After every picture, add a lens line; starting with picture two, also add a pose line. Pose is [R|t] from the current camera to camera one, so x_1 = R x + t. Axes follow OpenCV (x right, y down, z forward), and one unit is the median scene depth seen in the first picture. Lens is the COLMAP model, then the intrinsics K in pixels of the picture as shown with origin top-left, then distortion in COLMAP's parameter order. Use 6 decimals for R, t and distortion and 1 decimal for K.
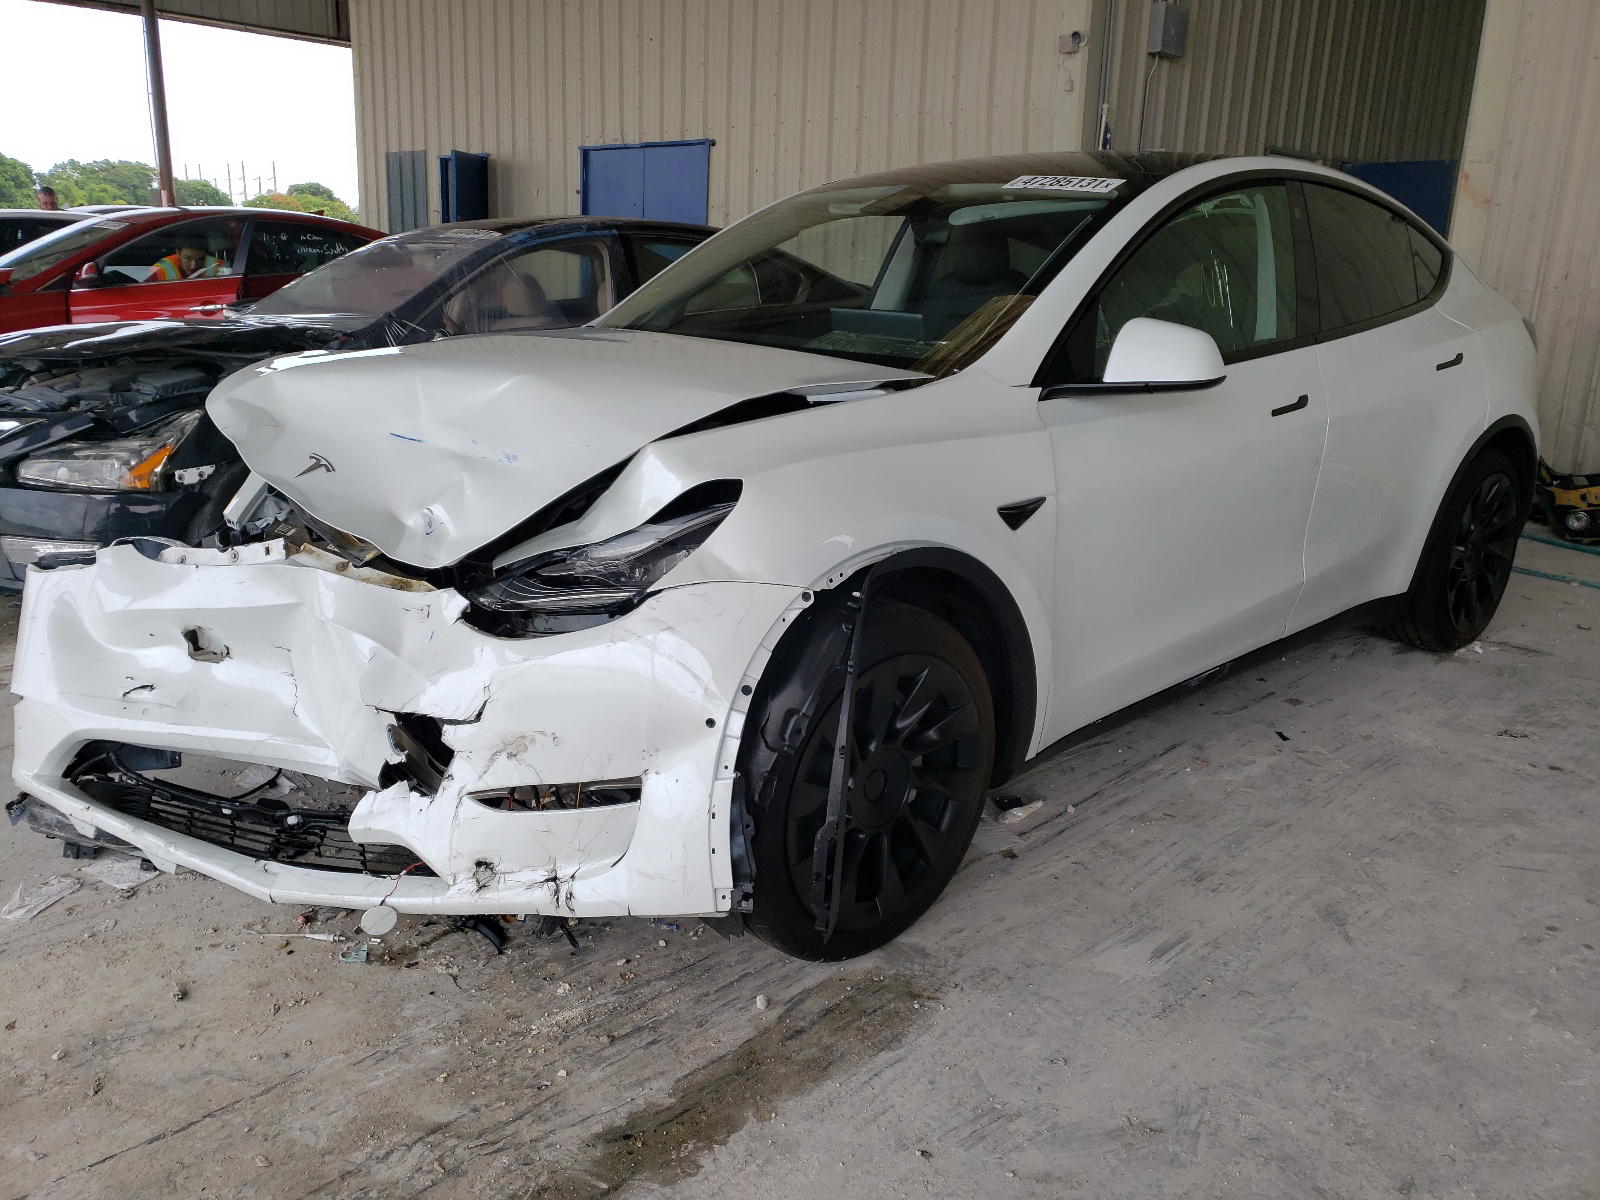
lens RADIAL K [[1213.1, 0, 789.9], [0, 1213.1, 604.1], [0, 0, 1]] dist [0.012080, -0.013292]
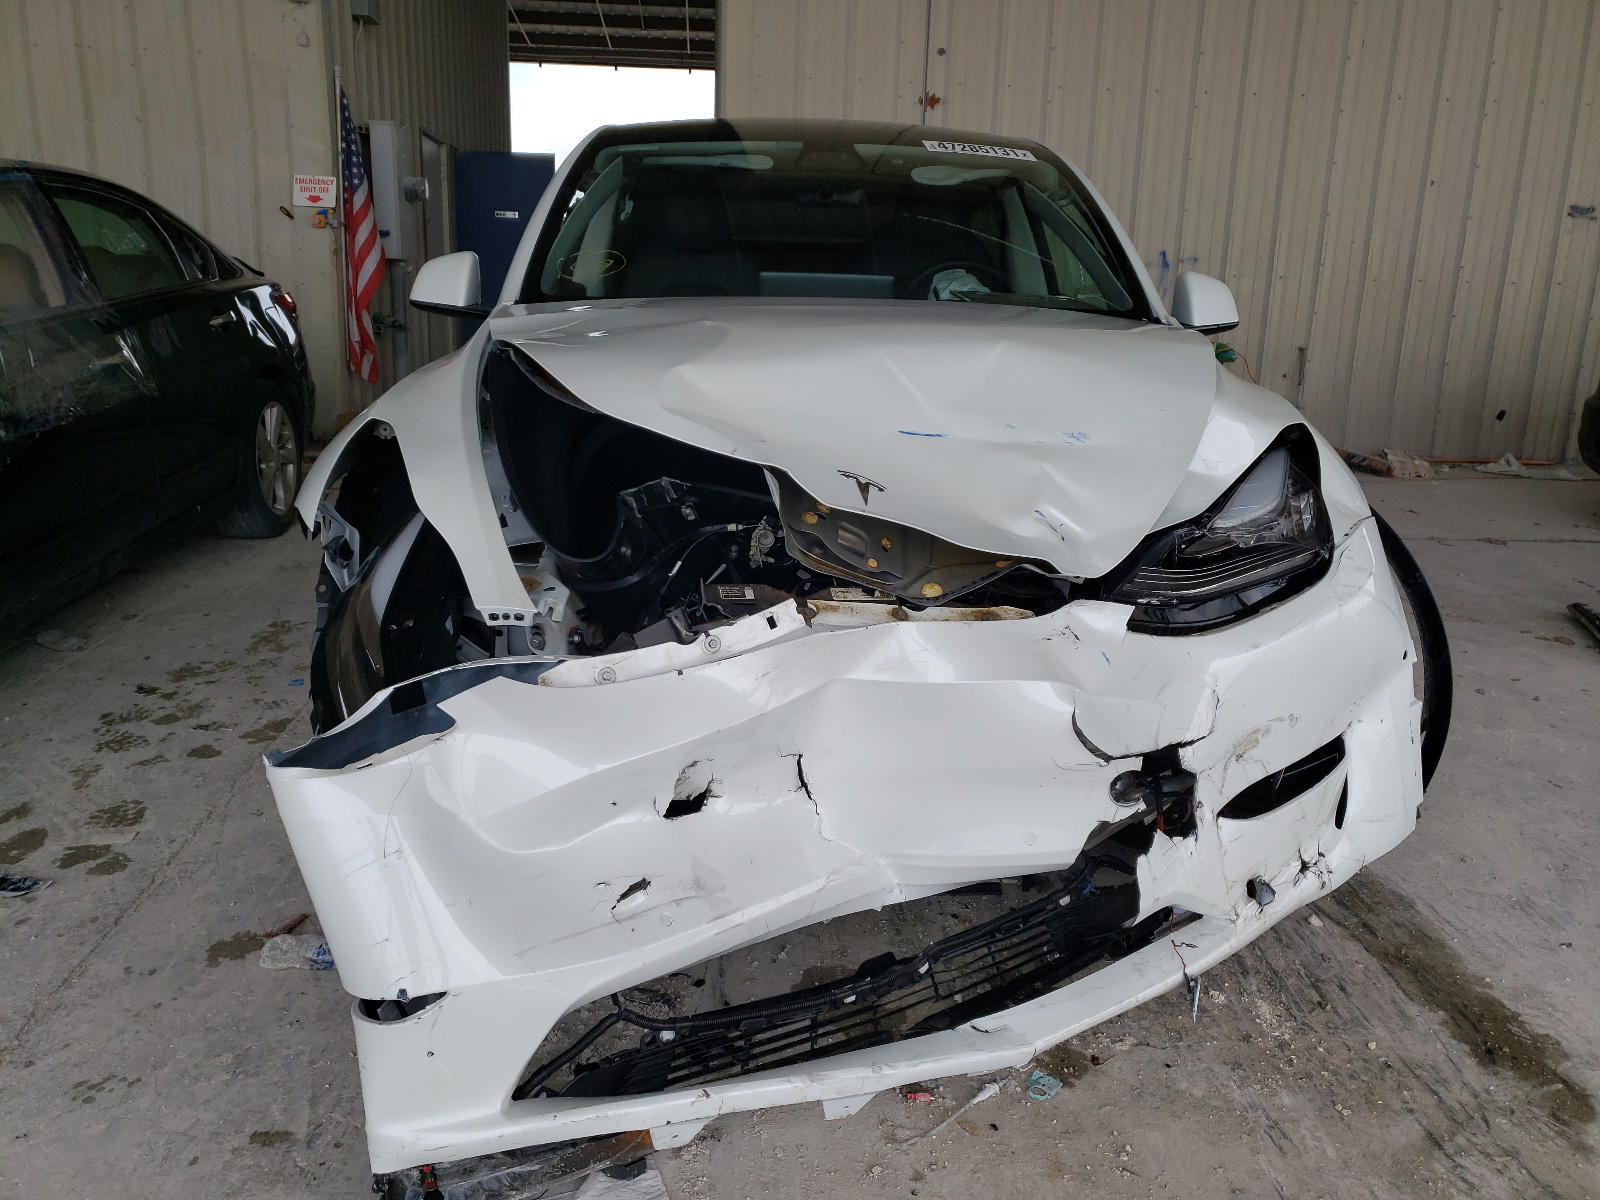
lens RADIAL K [[1213.1, 0, 790.5], [0, 1213.1, 593.9], [0, 0, 1]] dist [0.012080, -0.013292]
pose [[0.660129, -0.199552, 0.724161, -1.030022], [0.196810, 0.976336, 0.089634, -0.133703], [-0.724911, 0.083352, 0.683781, 0.586270]]
